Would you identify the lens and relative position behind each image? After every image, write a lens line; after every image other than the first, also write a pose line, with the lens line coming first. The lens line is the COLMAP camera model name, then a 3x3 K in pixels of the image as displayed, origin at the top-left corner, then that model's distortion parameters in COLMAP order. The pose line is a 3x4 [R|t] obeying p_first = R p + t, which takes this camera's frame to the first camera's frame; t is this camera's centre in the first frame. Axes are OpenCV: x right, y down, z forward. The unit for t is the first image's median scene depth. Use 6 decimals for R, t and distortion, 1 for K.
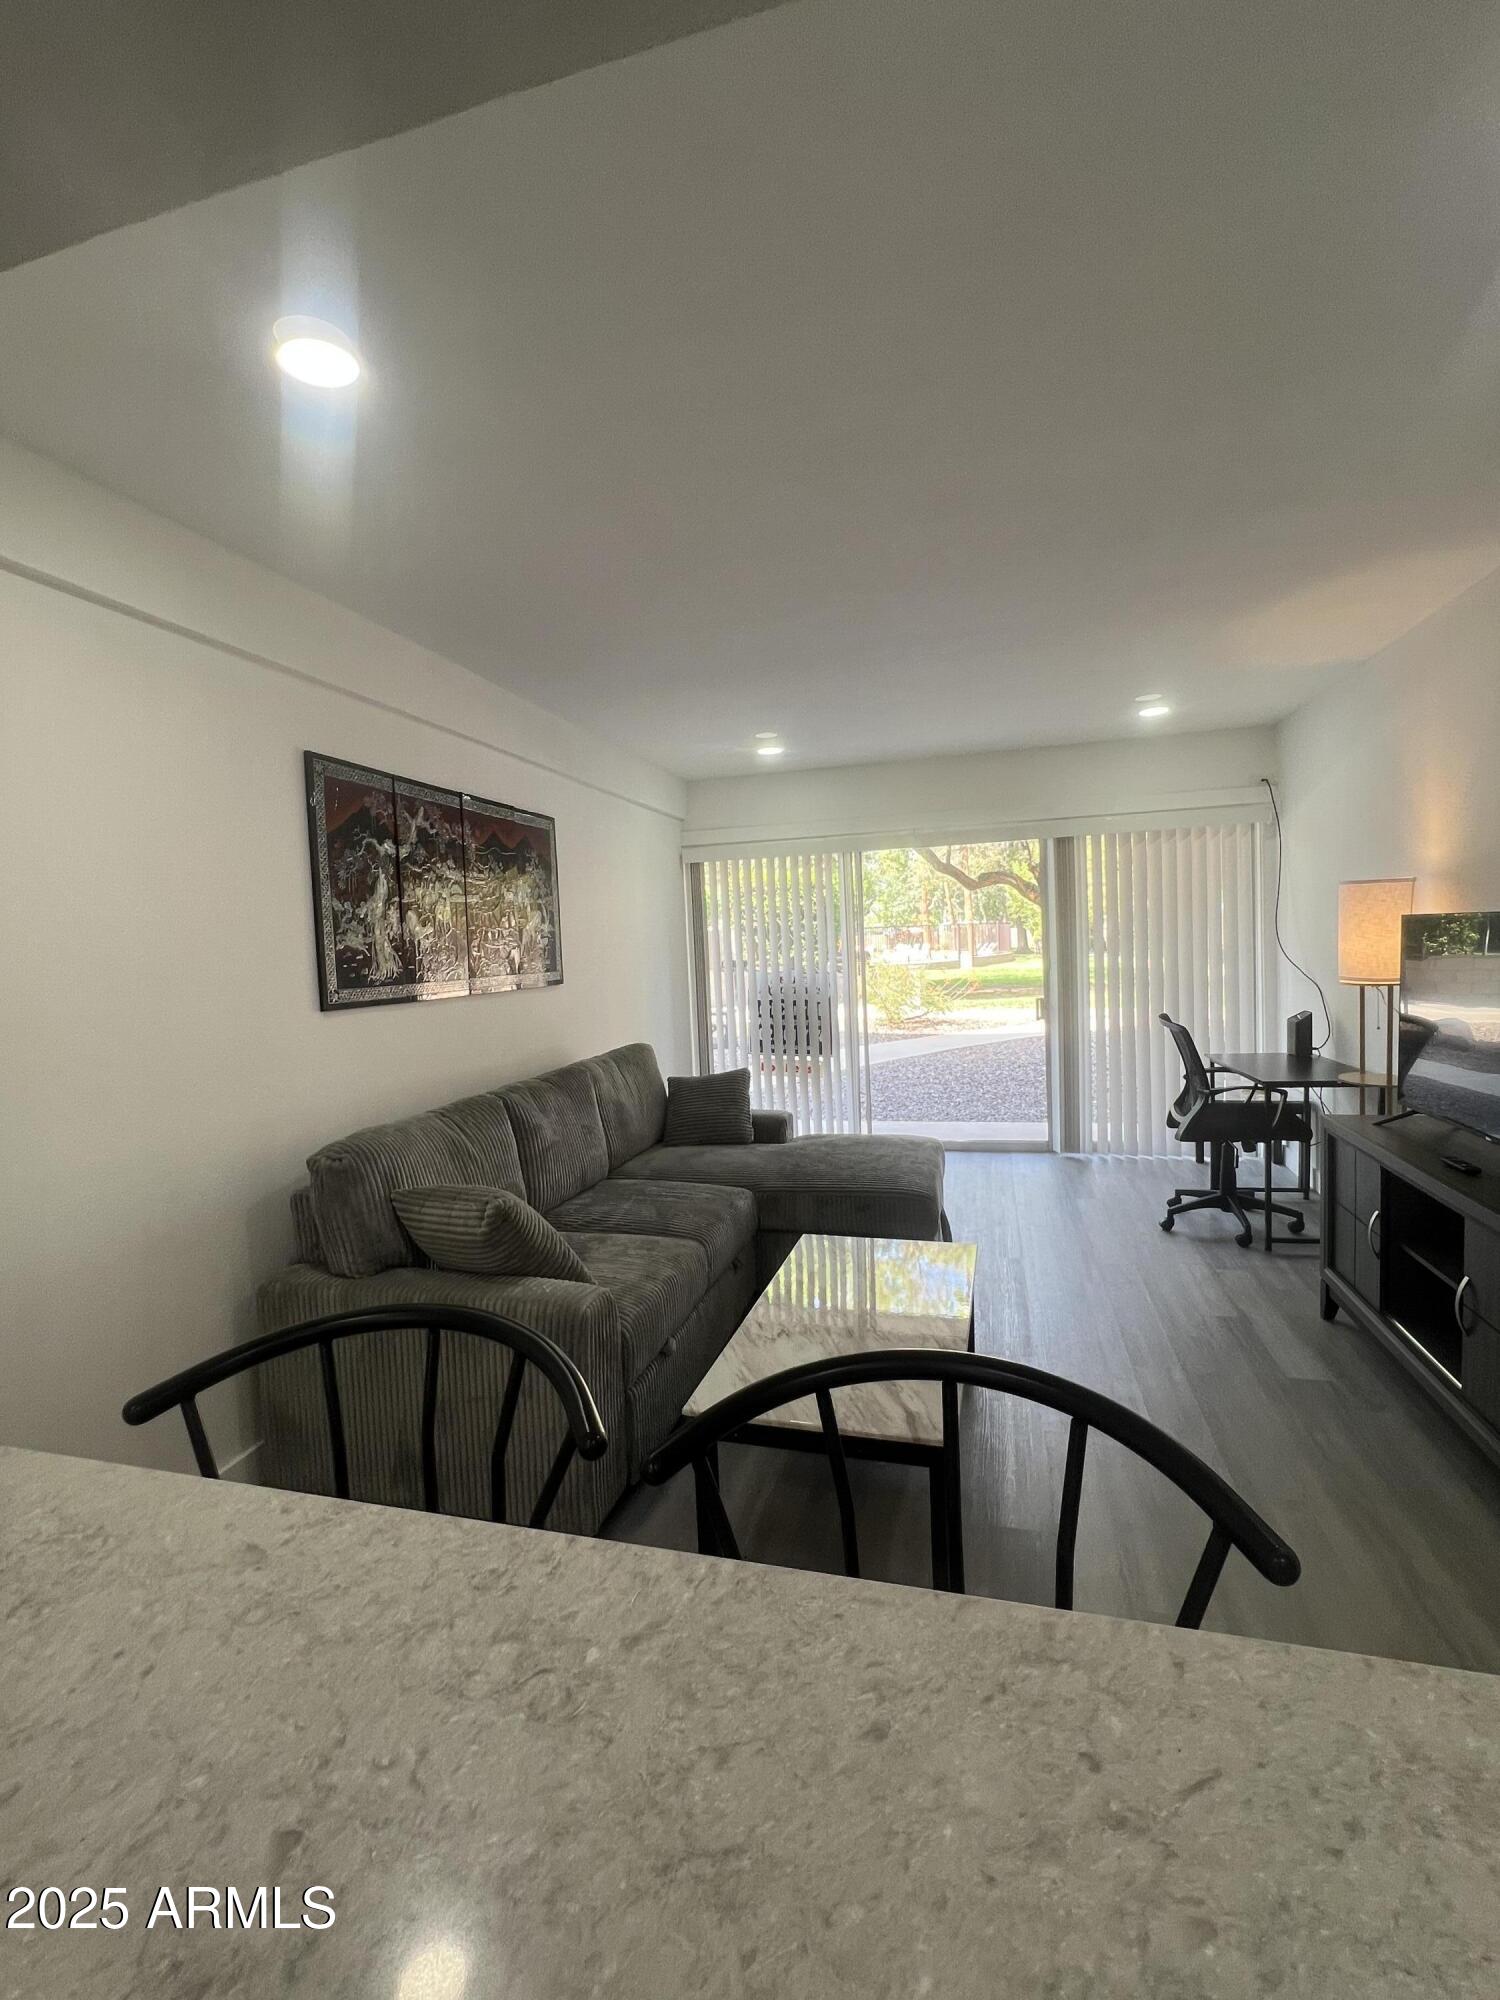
lens RADIAL K [[885.1, 0, 750.5], [0, 885.1, 983.5], [0, 0, 1]] dist [0.000665, -0.000051]
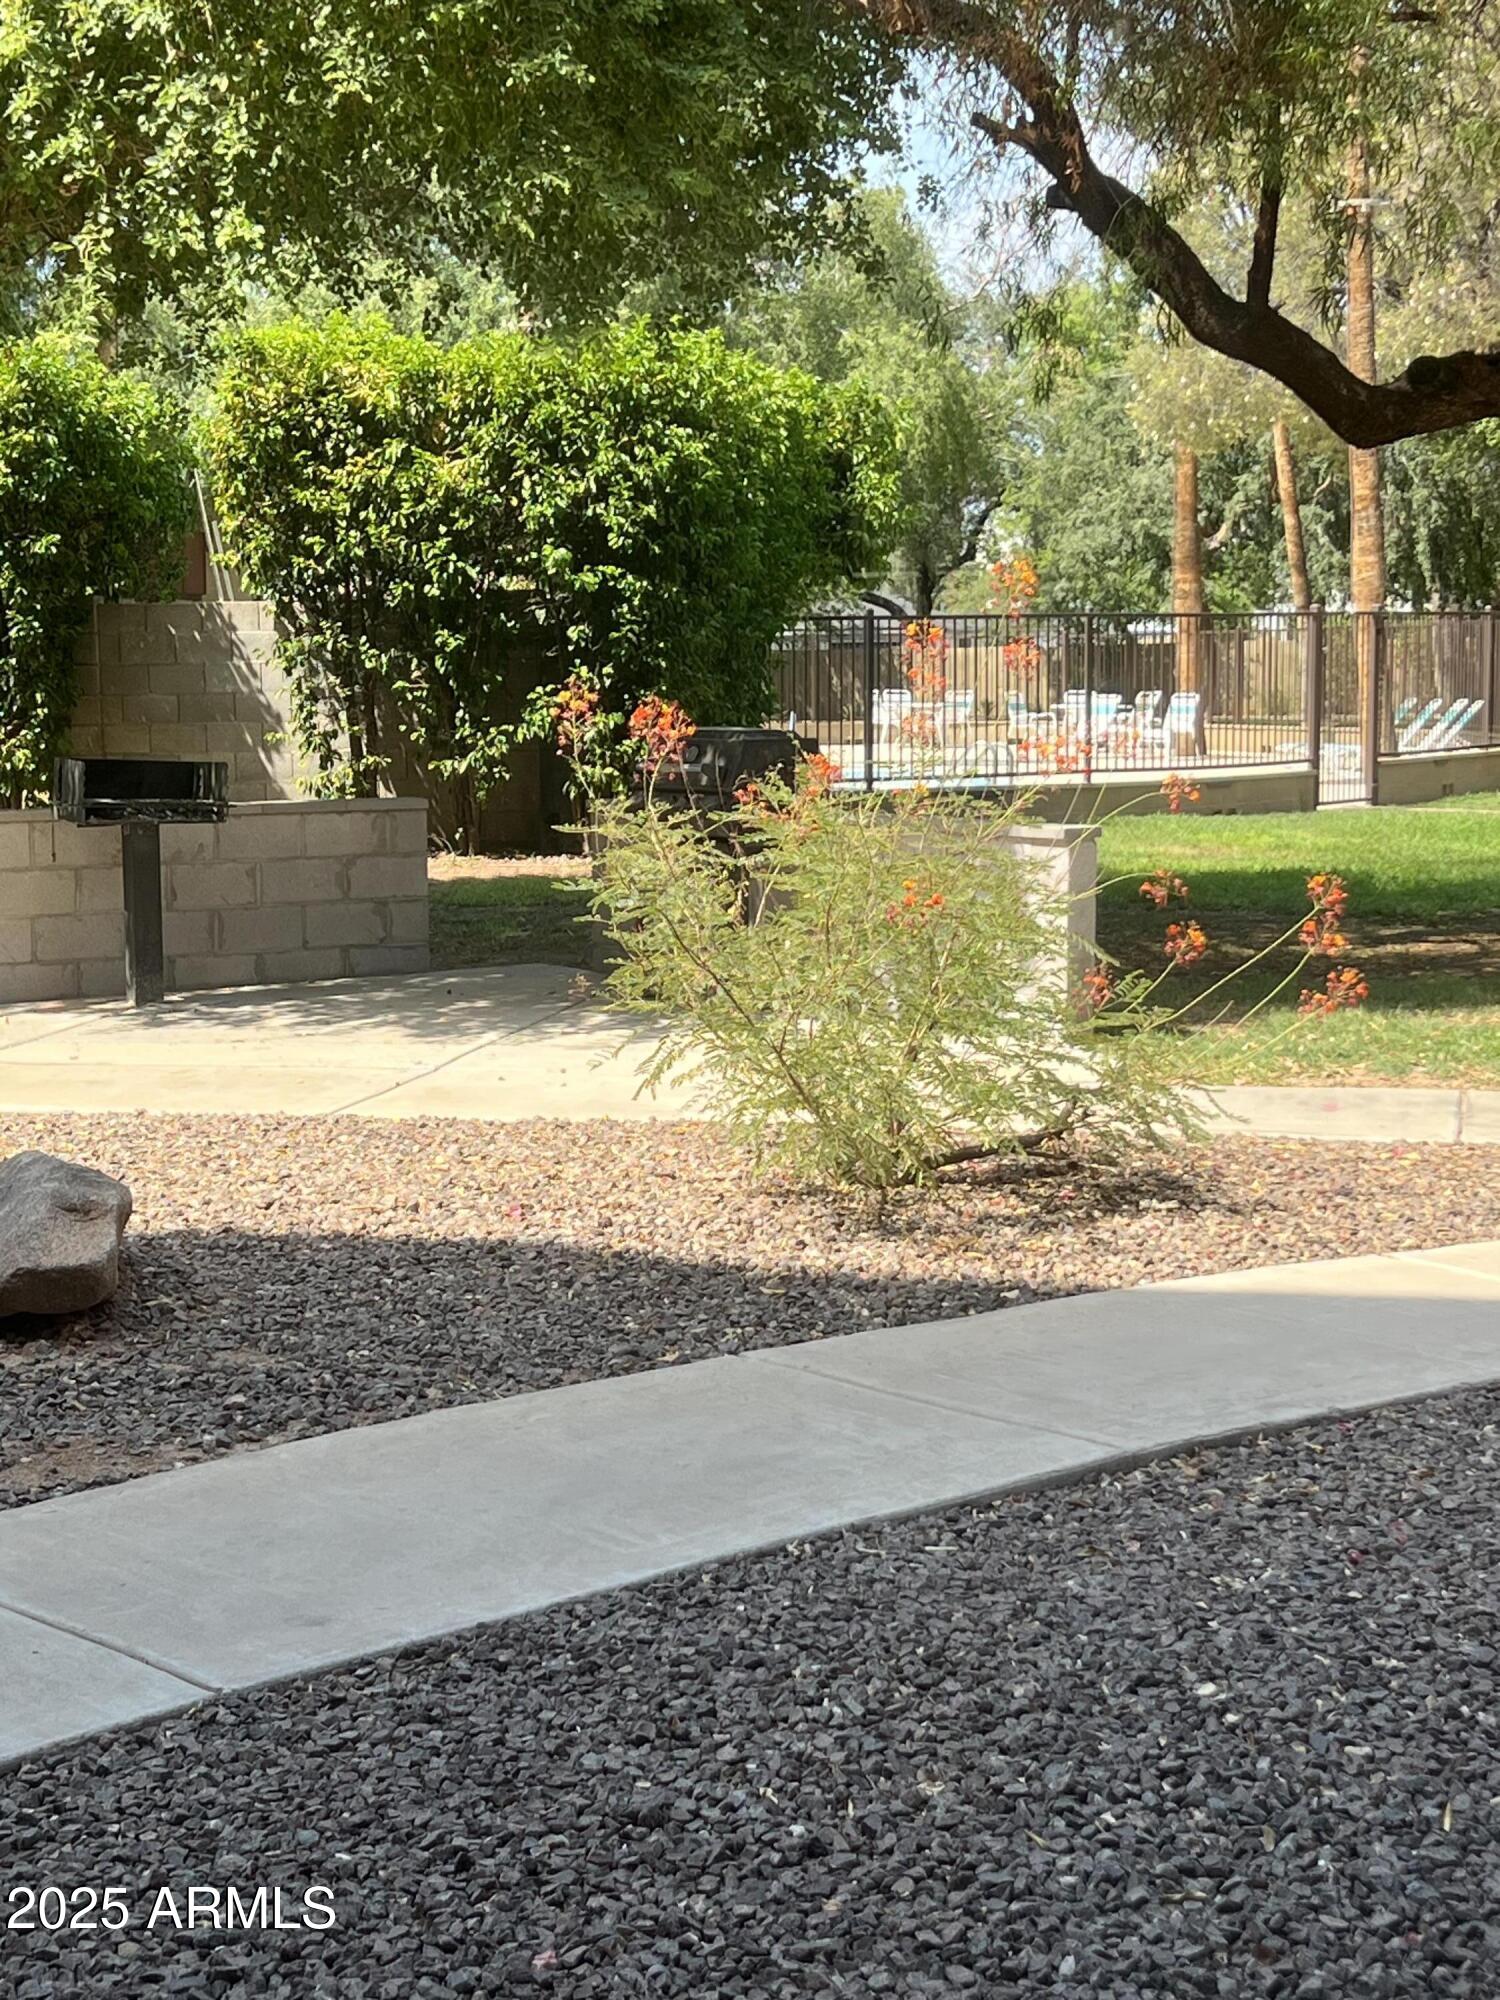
lens RADIAL K [[3465.3, 0, 750.0], [0, 3465.3, 1000.0], [0, 0, 1]] dist [0.176774, -0.116293]
pose [[0.997083, 0.030944, 0.069767, 0.364206], [-0.034473, 0.998156, 0.049971, -0.099694], [-0.068092, -0.052230, 0.996311, 1.351557]]
